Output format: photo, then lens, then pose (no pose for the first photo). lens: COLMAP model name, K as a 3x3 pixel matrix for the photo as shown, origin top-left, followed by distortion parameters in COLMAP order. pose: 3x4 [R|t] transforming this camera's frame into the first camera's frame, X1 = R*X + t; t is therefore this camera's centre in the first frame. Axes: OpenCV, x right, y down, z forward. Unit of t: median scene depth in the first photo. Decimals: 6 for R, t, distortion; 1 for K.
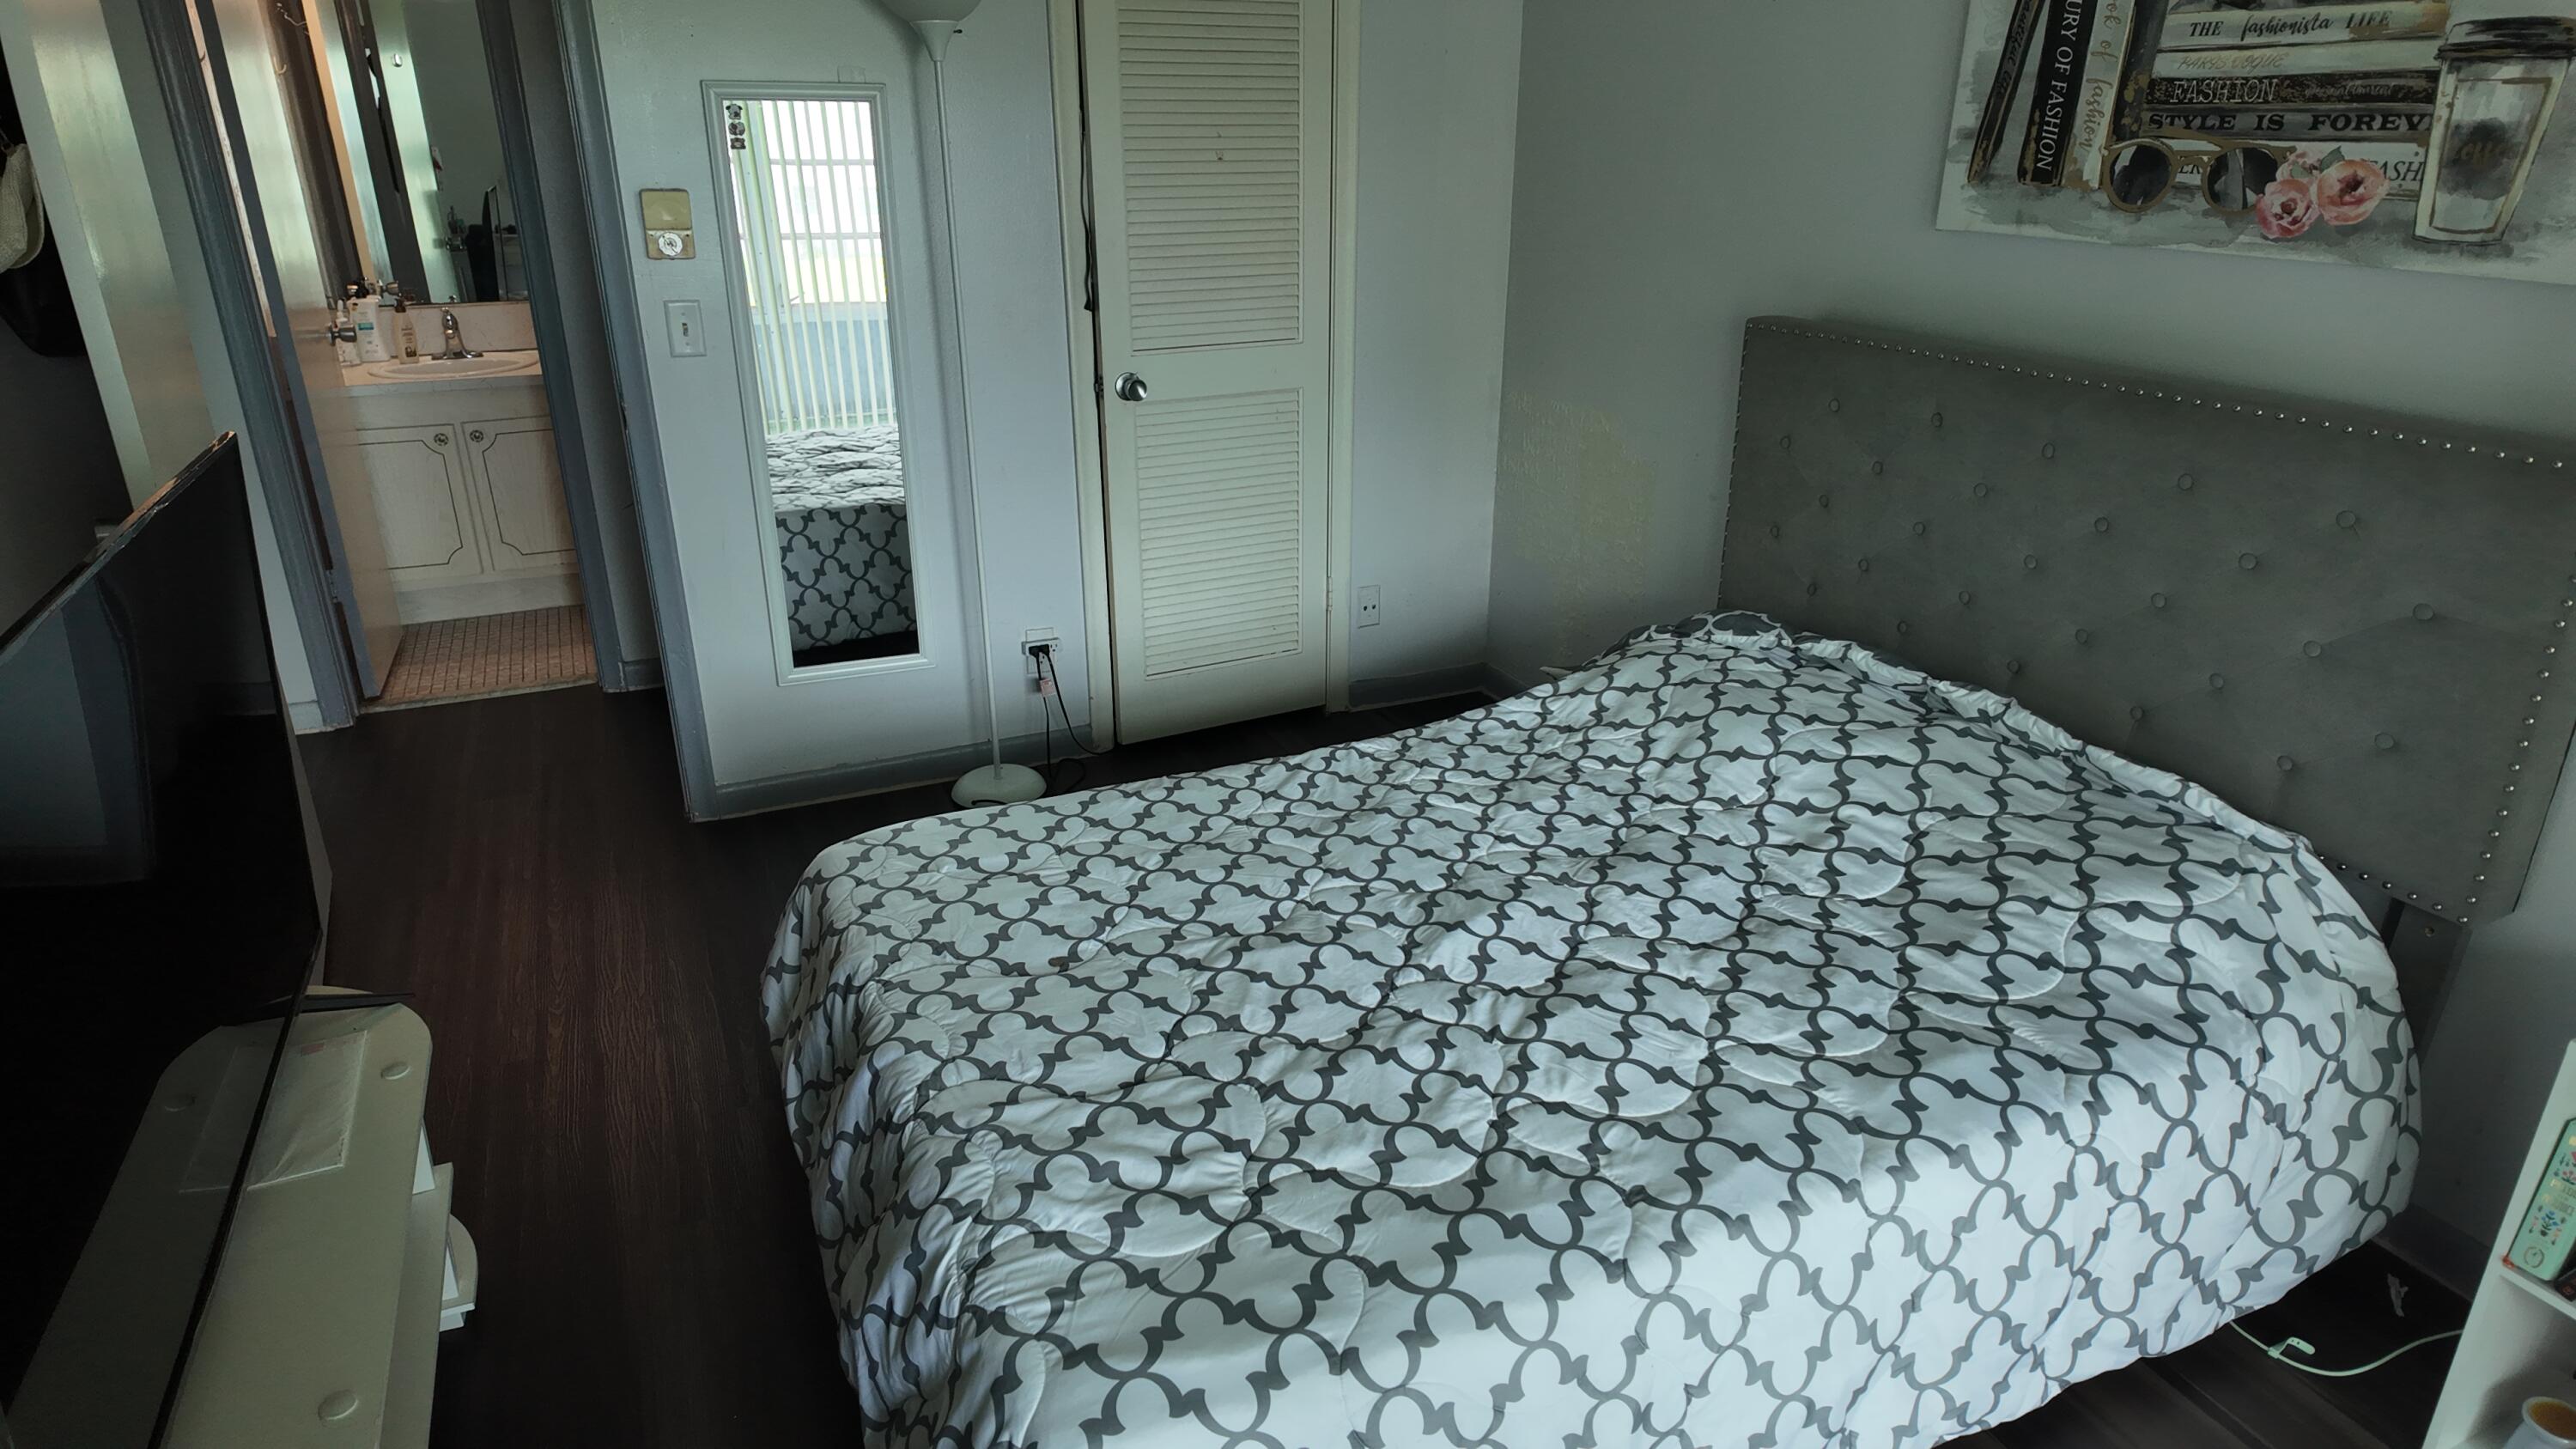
lens RADIAL K [[1525.4, 0, 1278.4], [0, 1525.4, 712.4], [0, 0, 1]] dist [0.103495, -0.095629]
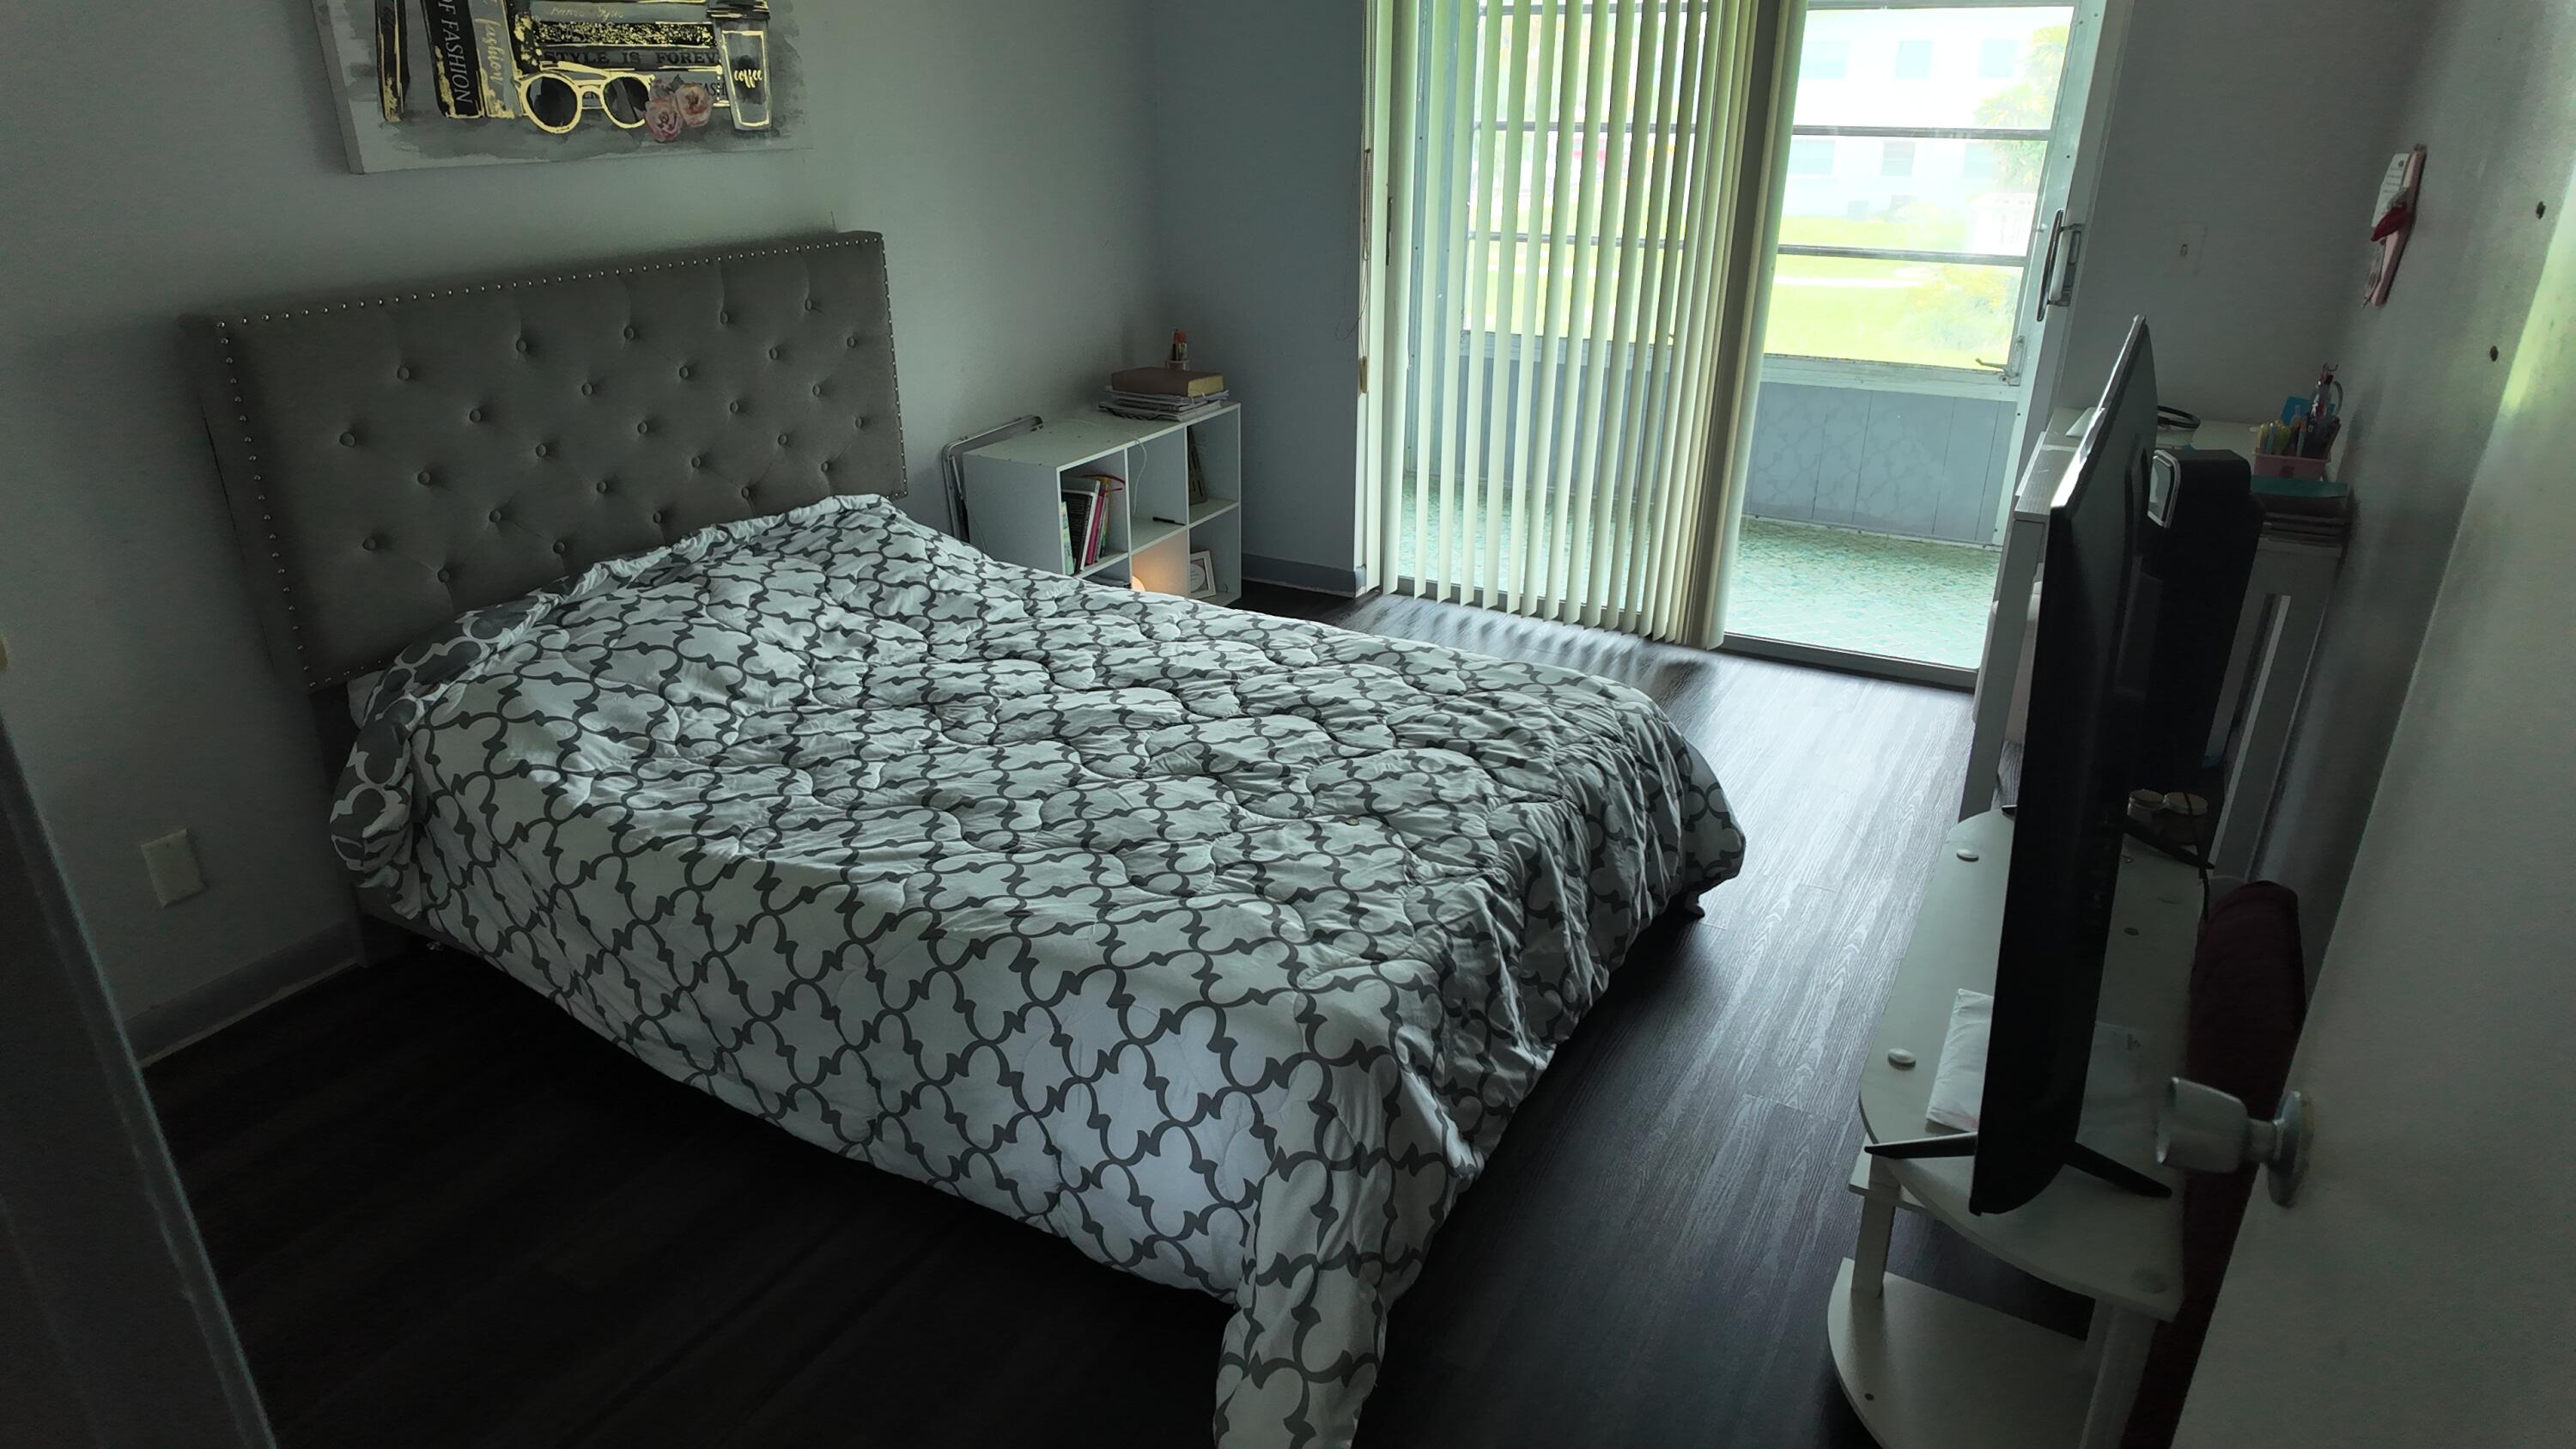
lens RADIAL K [[1525.4, 0, 1278.4], [0, 1525.4, 712.4], [0, 0, 1]] dist [0.103495, -0.095629]
pose [[-0.603337, -0.305648, 0.736589, -0.771718], [0.289763, 0.776493, 0.559550, -0.457273], [-0.742982, 0.551033, -0.379921, 1.209336]]
